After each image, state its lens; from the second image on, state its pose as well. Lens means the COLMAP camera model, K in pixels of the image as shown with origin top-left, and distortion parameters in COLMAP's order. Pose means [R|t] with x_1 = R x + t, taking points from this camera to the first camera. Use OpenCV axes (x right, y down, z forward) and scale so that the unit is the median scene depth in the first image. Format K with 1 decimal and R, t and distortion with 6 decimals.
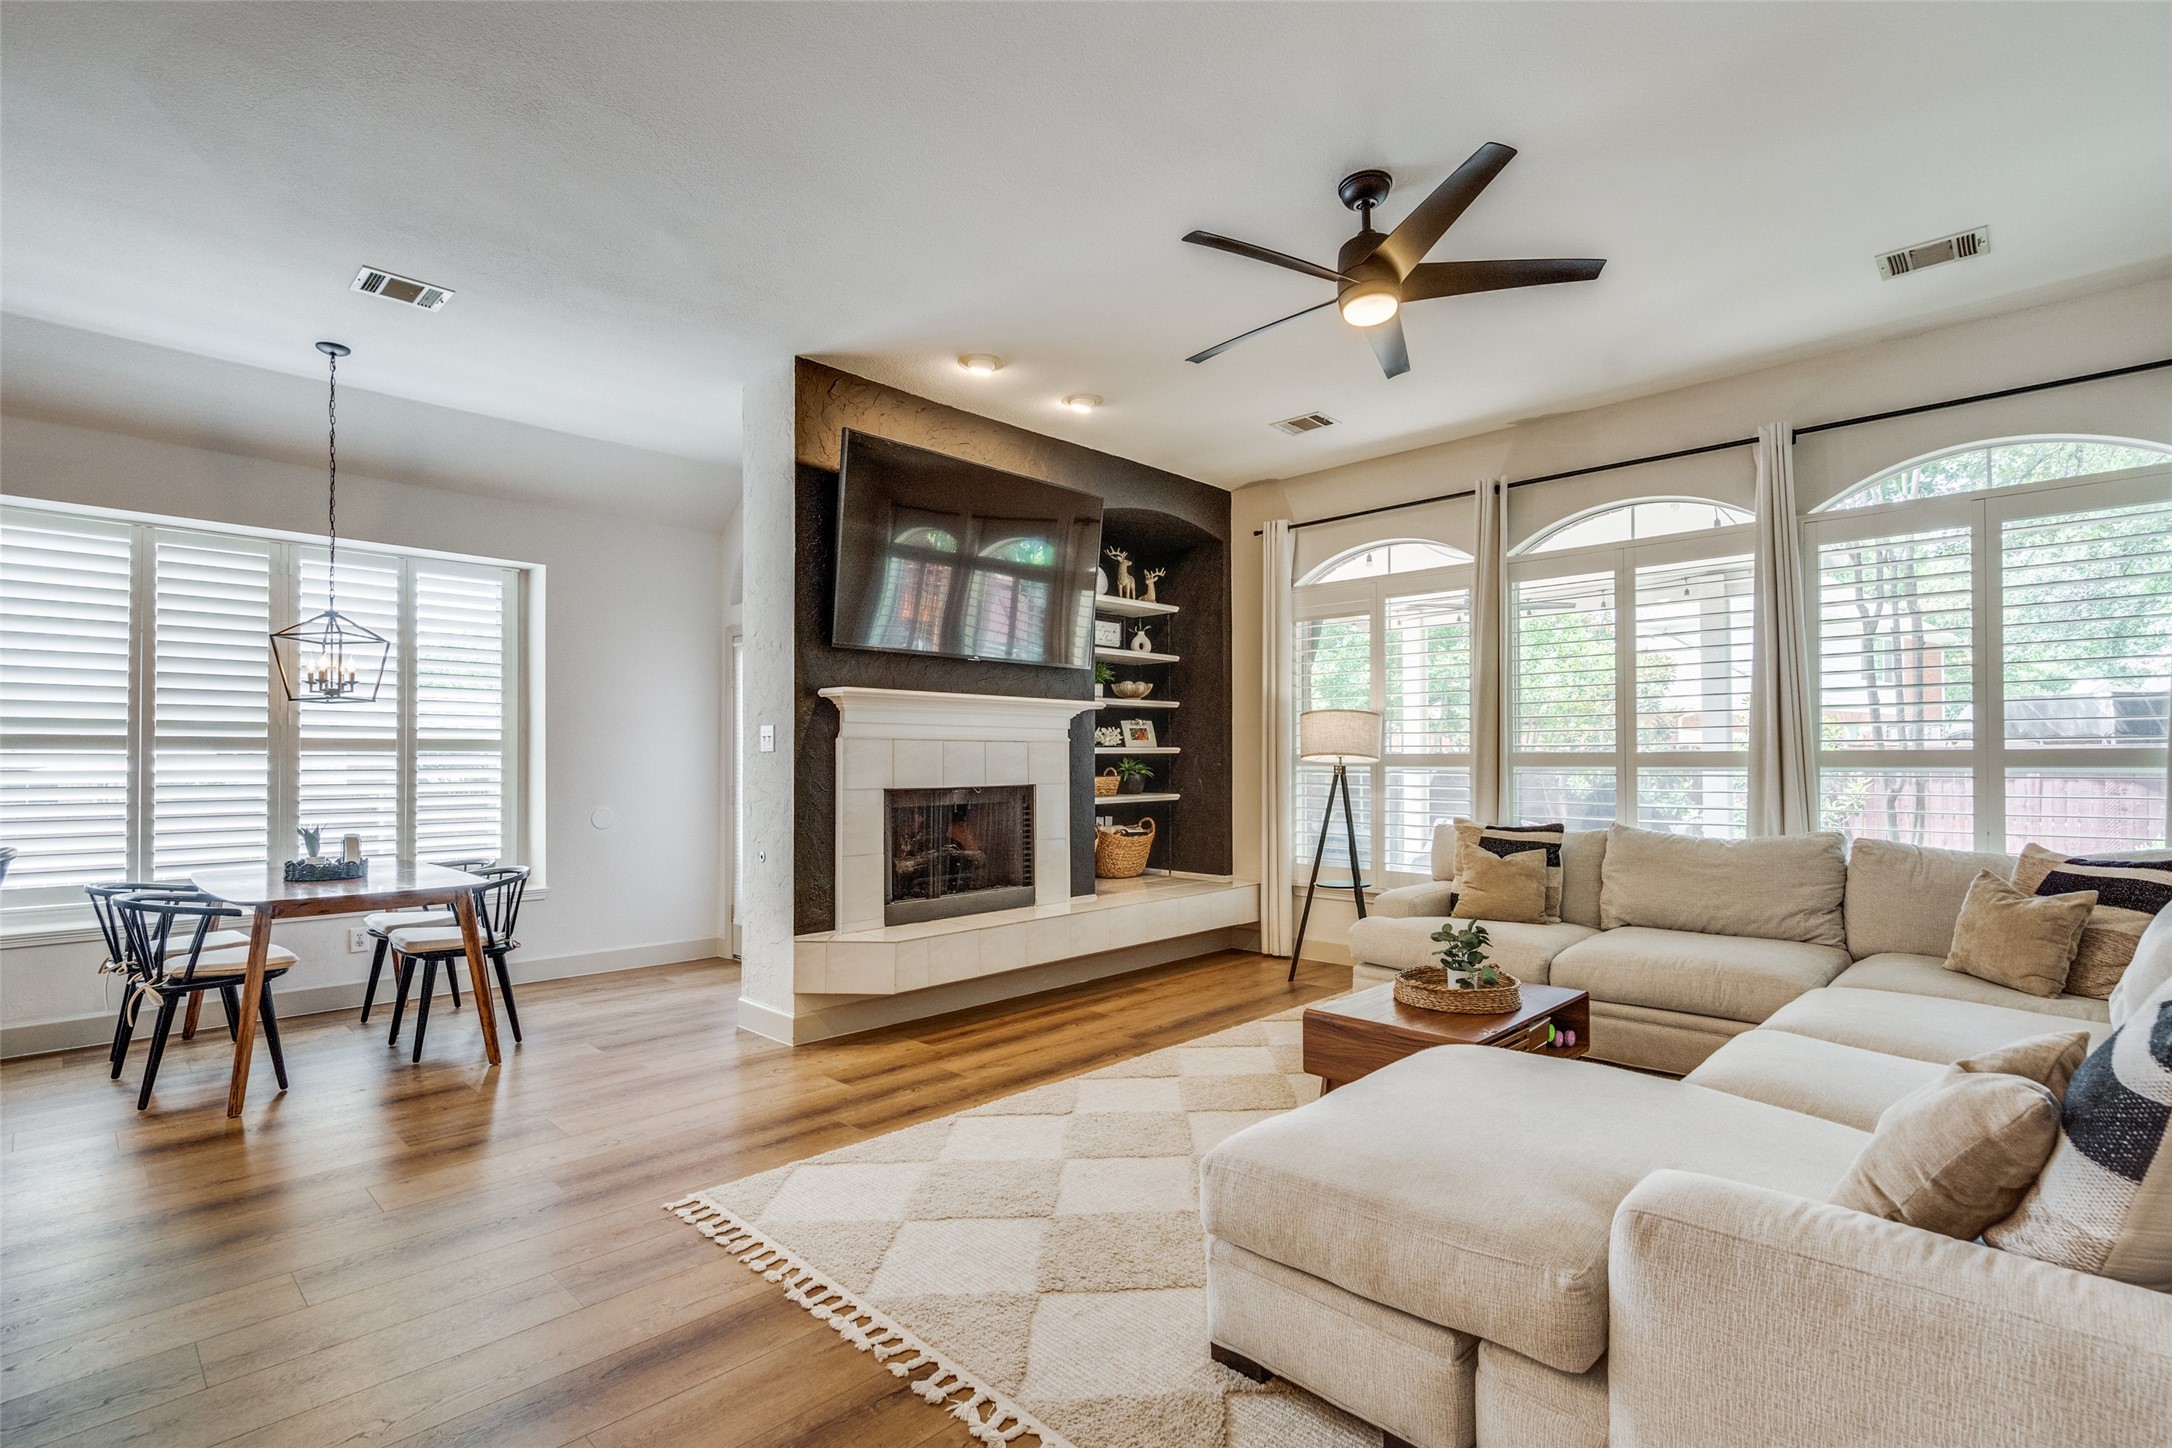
lens RADIAL K [[1018.7, 0, 1065.7], [0, 1018.7, 754.6], [0, 0, 1]] dist [-0.001263, 0.000710]
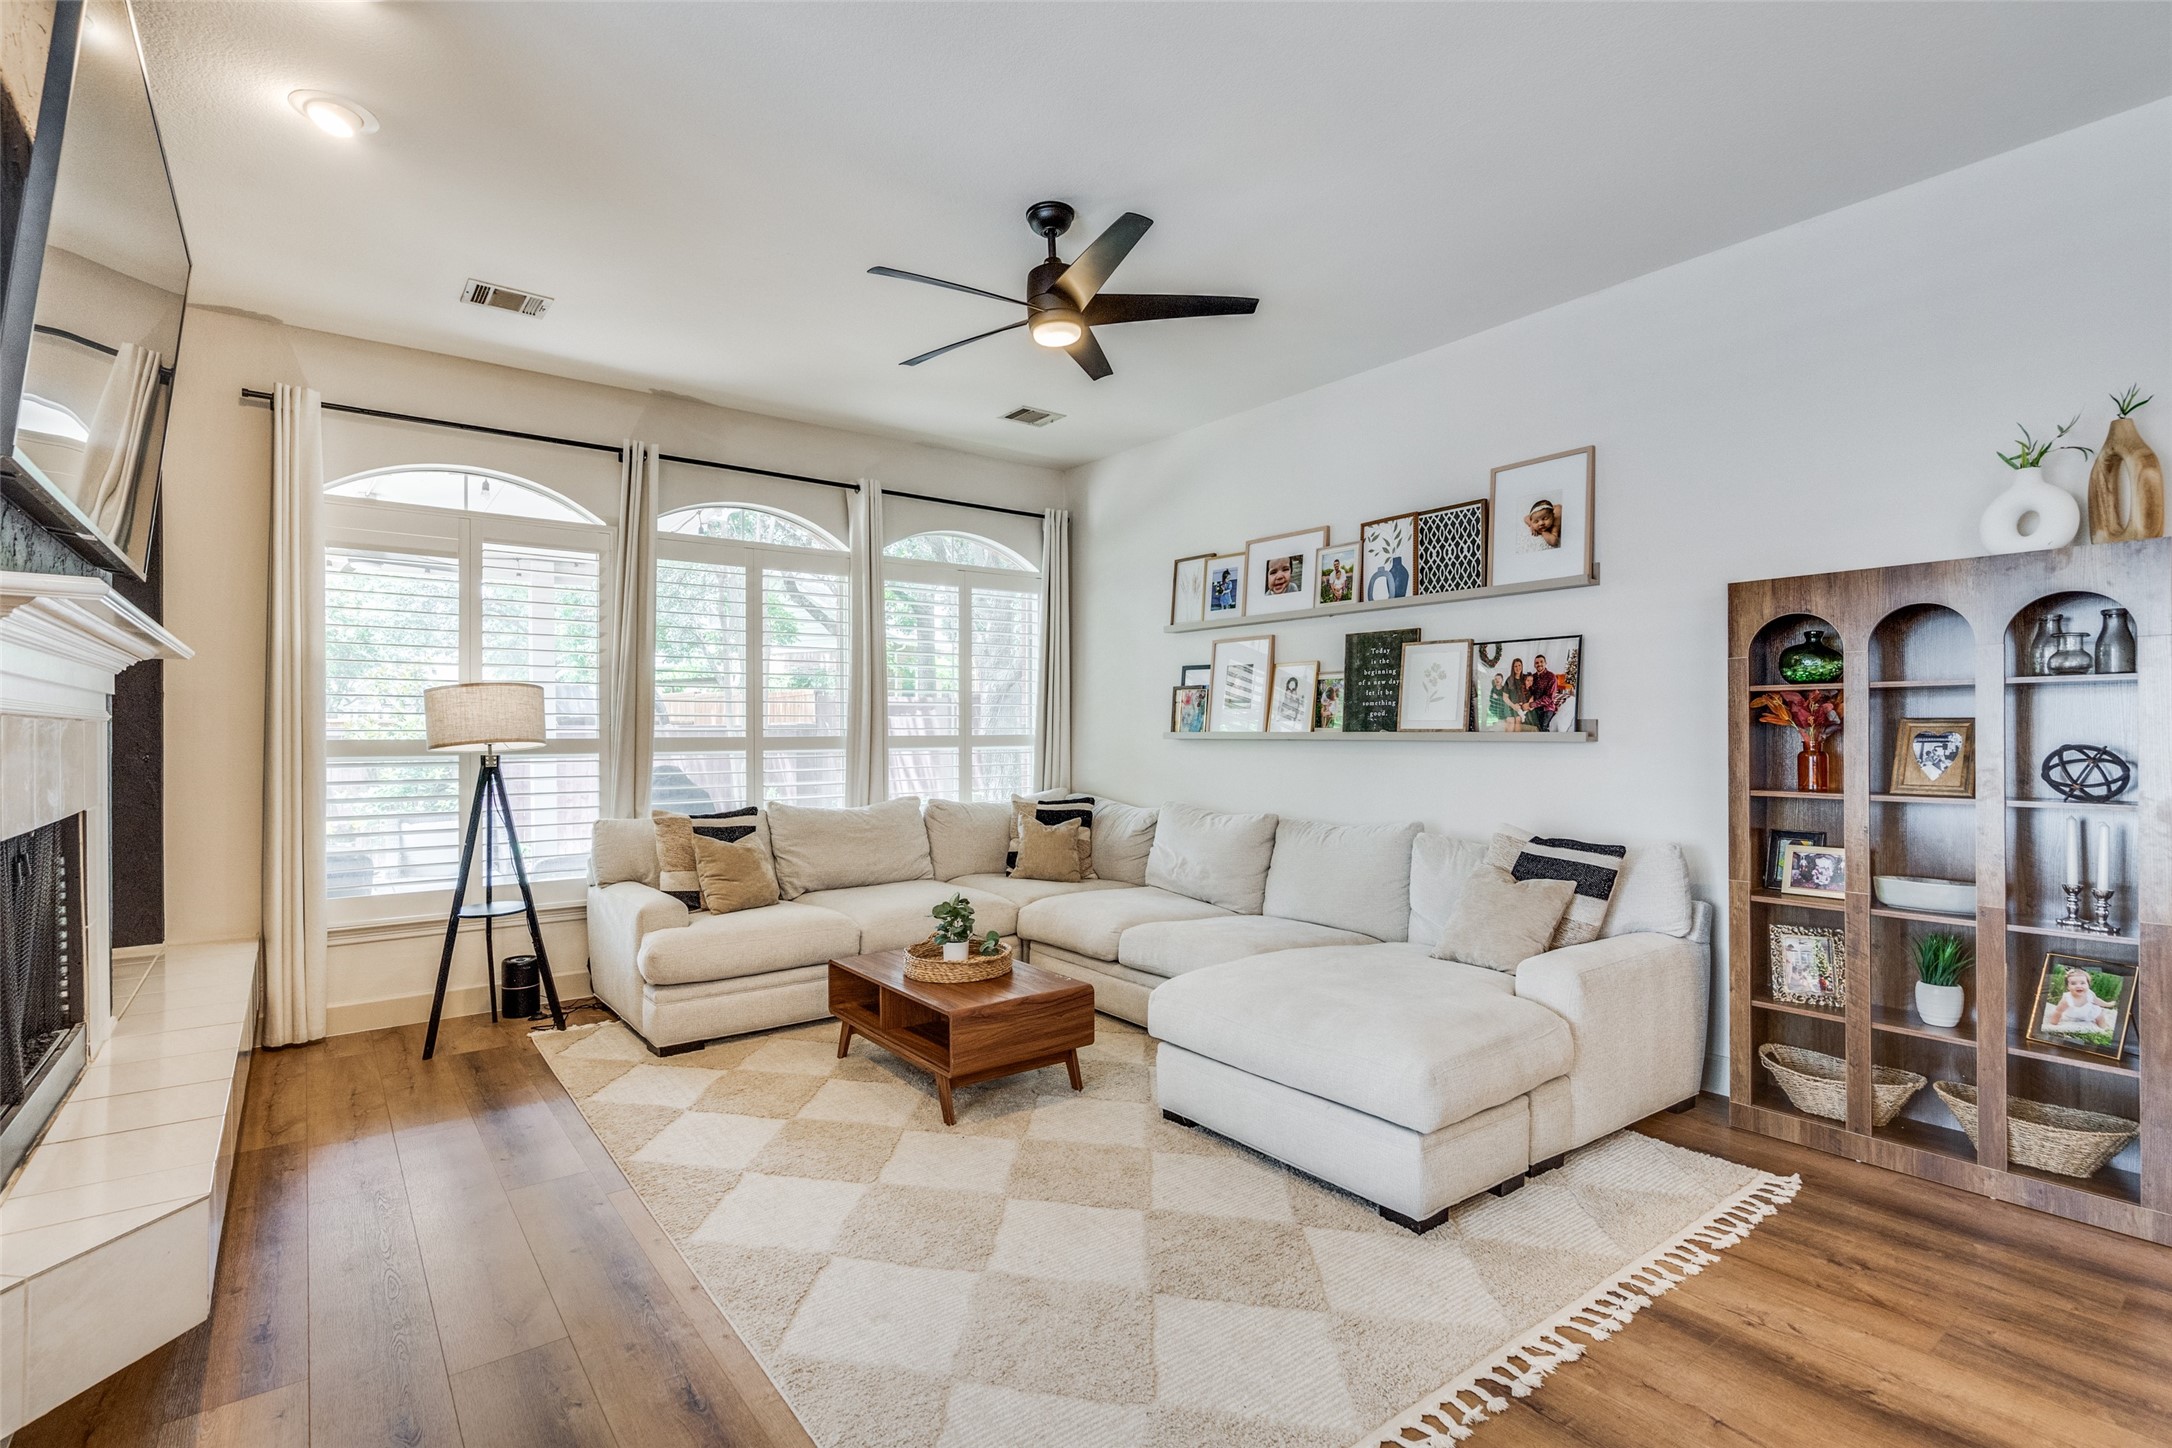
lens RADIAL K [[1013.2, 0, 1058.0], [0, 1013.2, 737.4], [0, 0, 1]] dist [-0.001126, -0.000137]
pose [[0.145304, -0.004435, 0.989377, -0.497340], [0.000188, 0.999990, 0.004455, -0.007104], [-0.989387, -0.000462, 0.145303, 0.550433]]
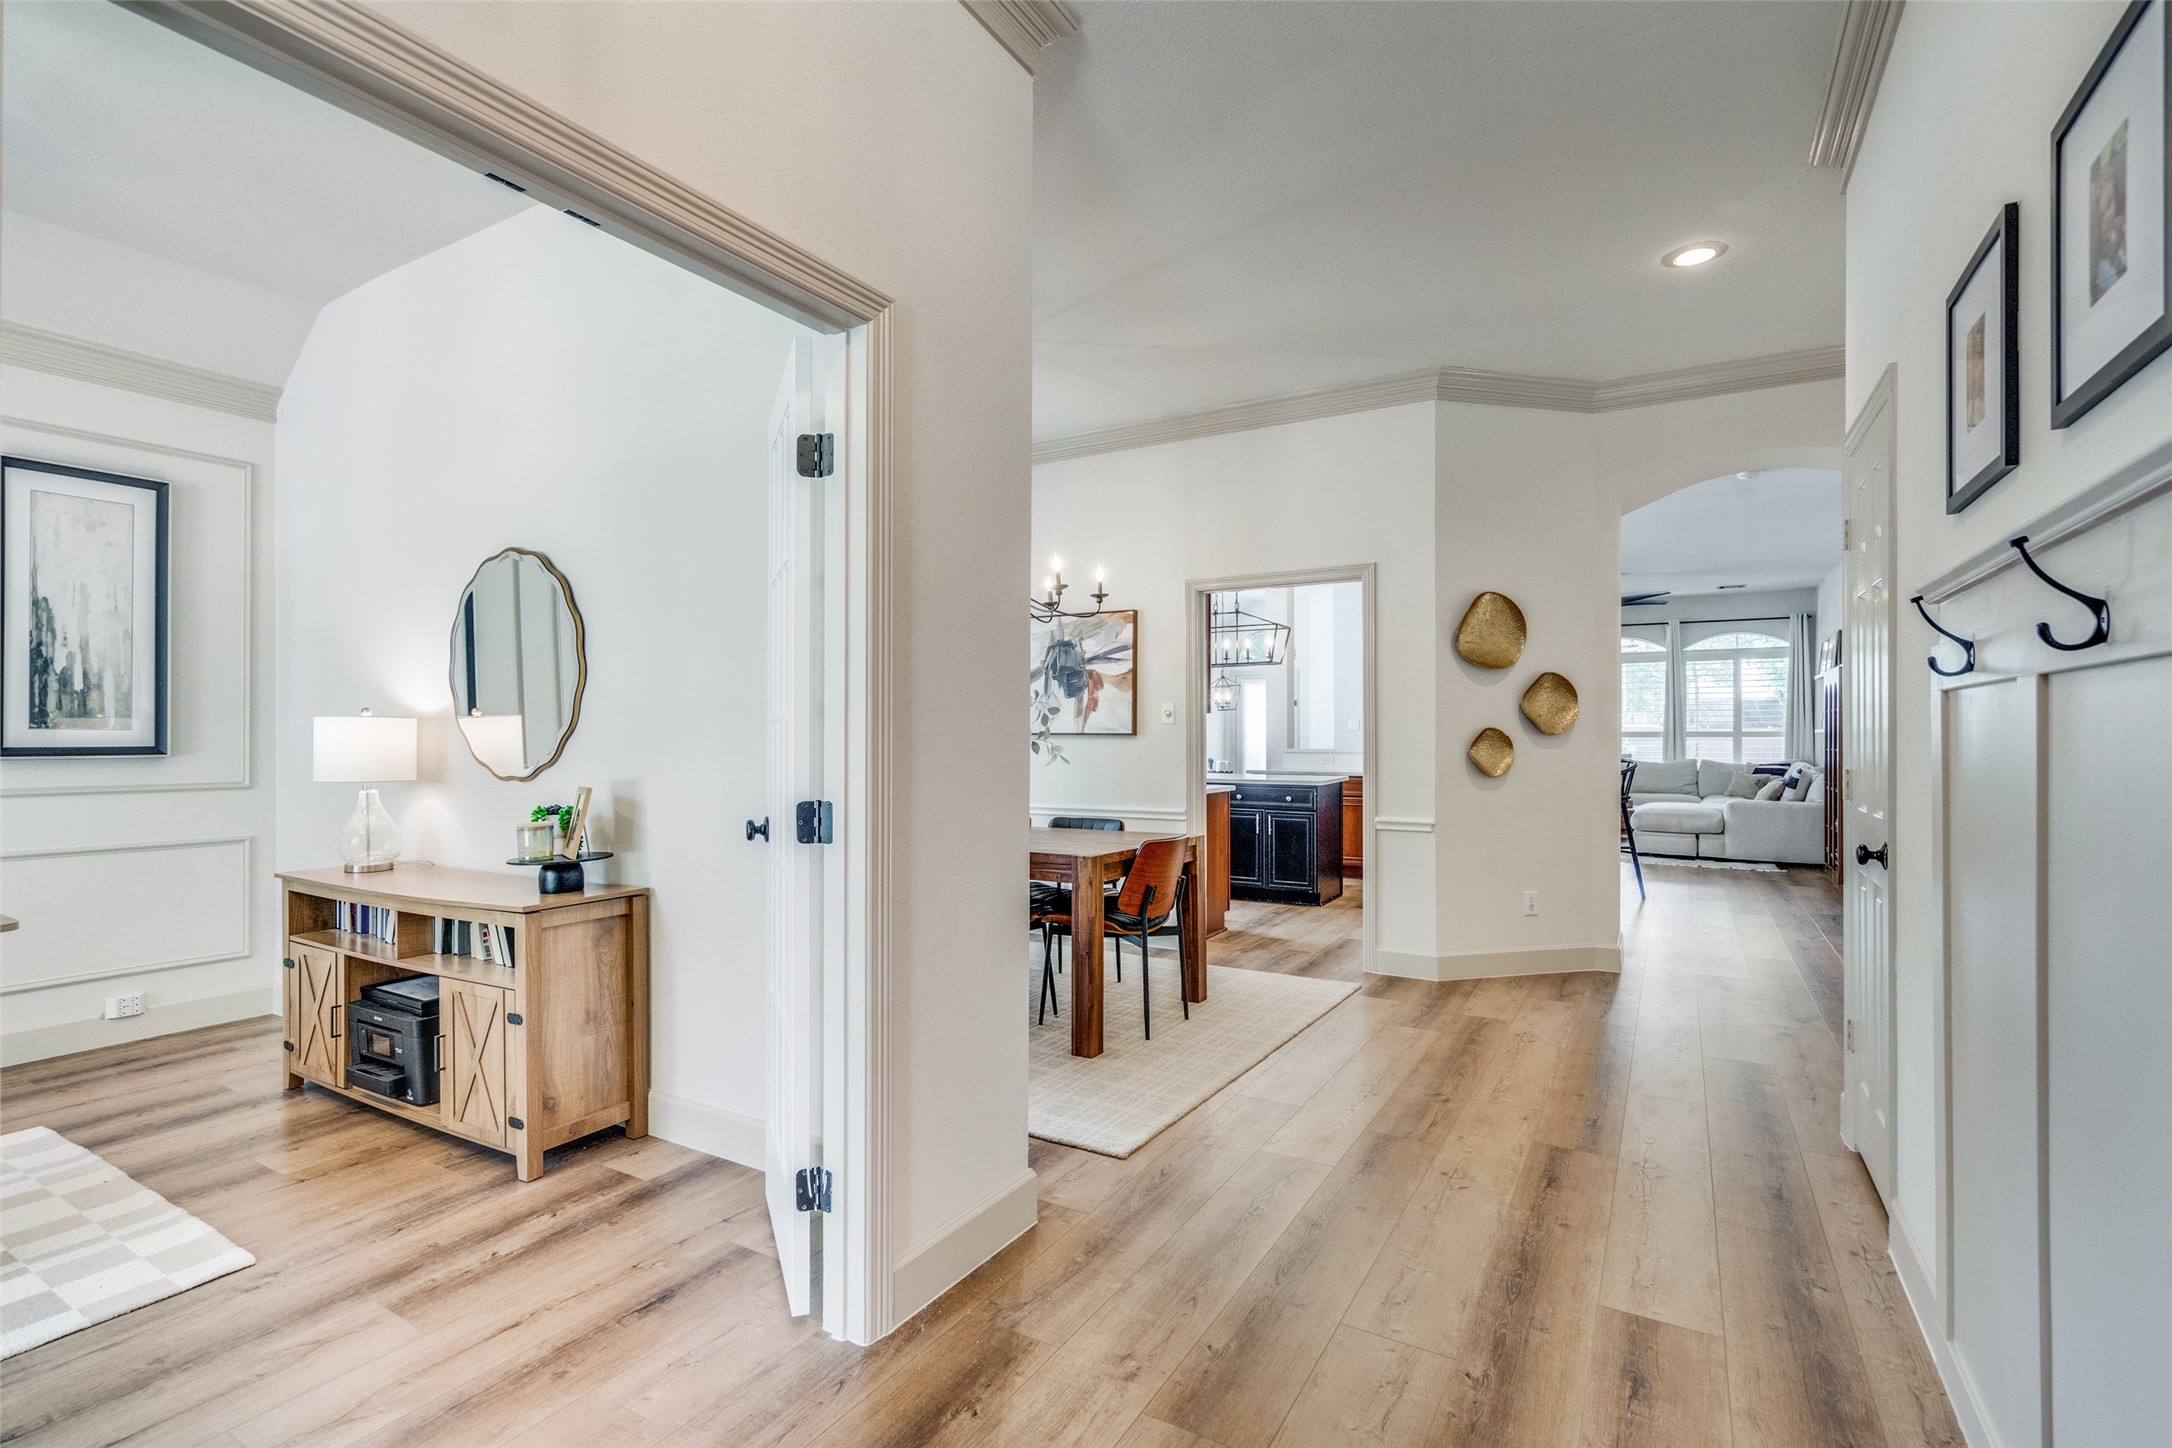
lens RADIAL K [[1020.5, 0, 1054.6], [0, 1020.5, 731.9], [0, 0, 1]] dist [0.007841, 0.000250]
pose [[0.972000, 0.004851, 0.234929, -1.622809], [-0.004877, 0.999988, -0.000471, 0.007177], [-0.234929, -0.000688, 0.972012, -1.359258]]
